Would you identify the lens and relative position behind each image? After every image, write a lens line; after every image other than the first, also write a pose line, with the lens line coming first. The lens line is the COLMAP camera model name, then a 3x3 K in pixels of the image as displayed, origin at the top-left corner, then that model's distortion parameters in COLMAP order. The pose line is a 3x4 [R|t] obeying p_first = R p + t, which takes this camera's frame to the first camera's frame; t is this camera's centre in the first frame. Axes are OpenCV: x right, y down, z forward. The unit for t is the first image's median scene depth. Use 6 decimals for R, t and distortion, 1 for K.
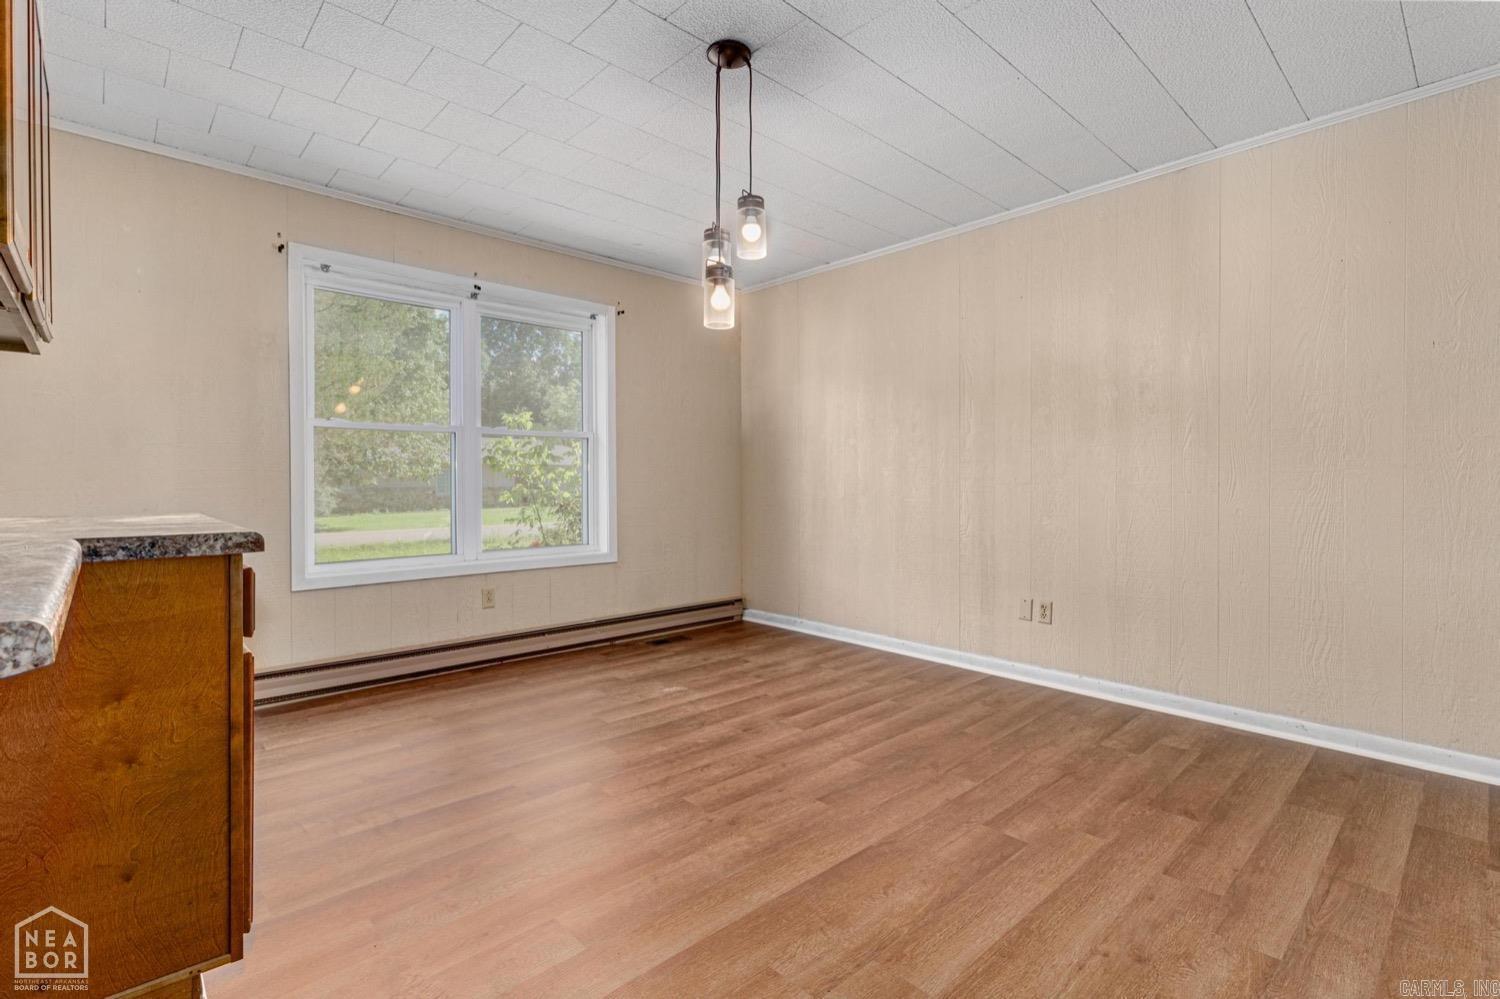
lens RADIAL K [[704.4, 0, 760.2], [0, 704.4, 489.1], [0, 0, 1]] dist [0.002315, 0.000608]
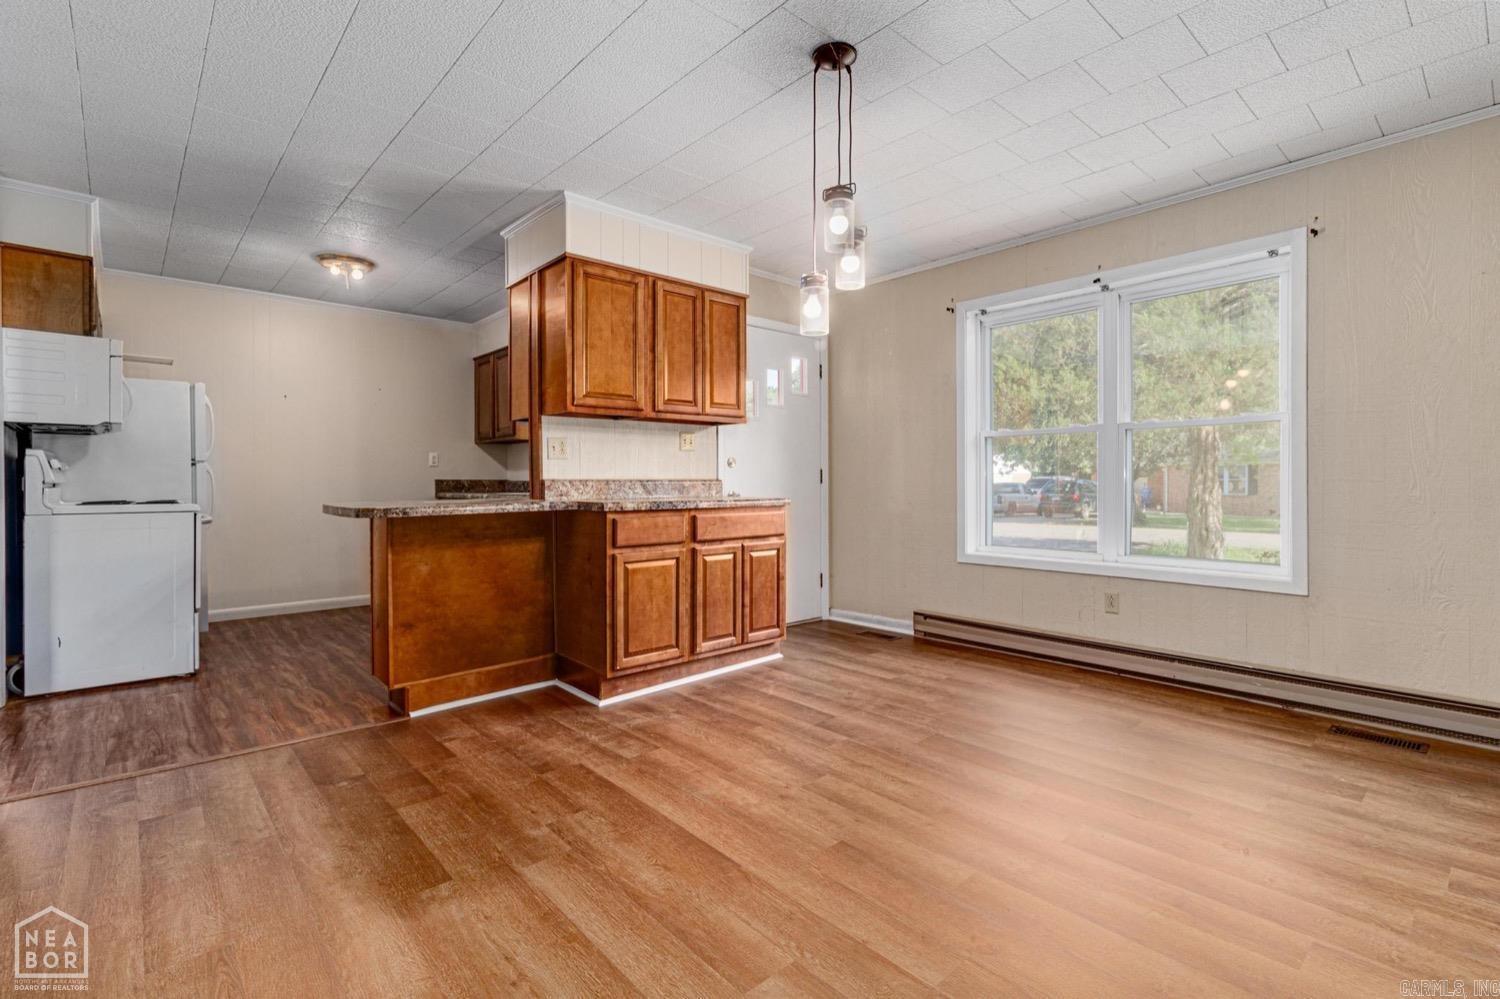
lens RADIAL K [[704.4, 0, 755.7], [0, 704.4, 489.1], [0, 0, 1]] dist [0.002315, 0.000608]
pose [[-0.036436, 0.011638, -0.999268, 1.061142], [-0.006268, 0.999910, 0.011874, -0.012186], [0.999316, 0.006696, -0.036360, 1.015364]]
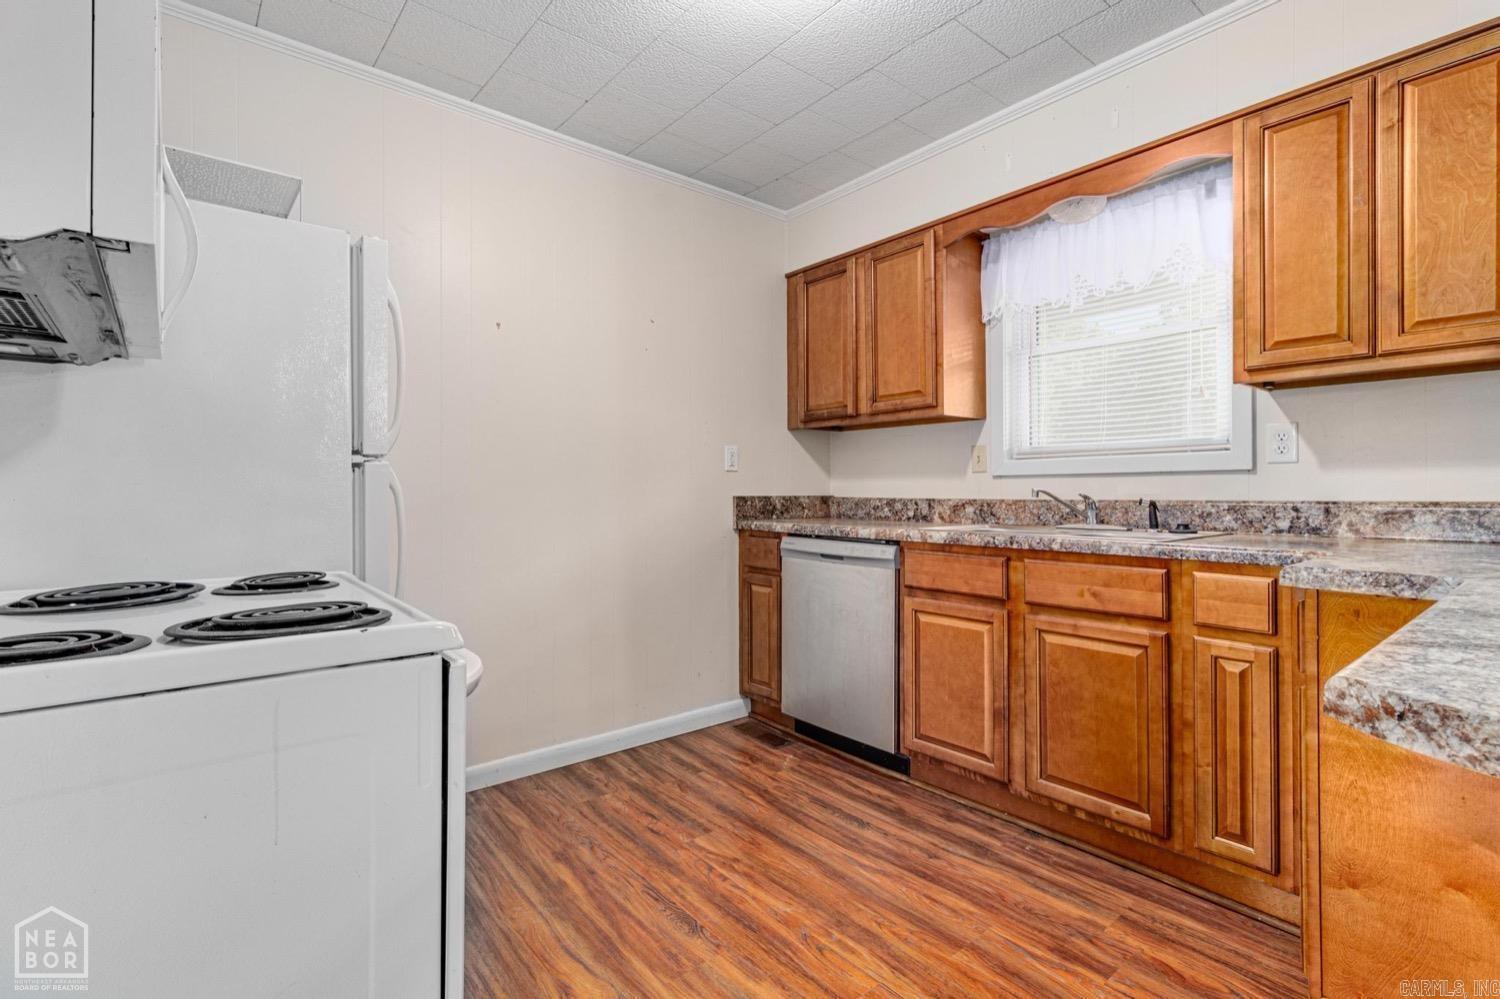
lens RADIAL K [[704.4, 0, 755.4], [0, 704.4, 495.2], [0, 0, 1]] dist [0.002315, 0.000608]
pose [[-0.076816, 0.008327, -0.997011, 0.582276], [-0.001335, 0.999963, 0.008455, -0.016617], [0.997044, 0.001980, -0.076802, 0.555503]]
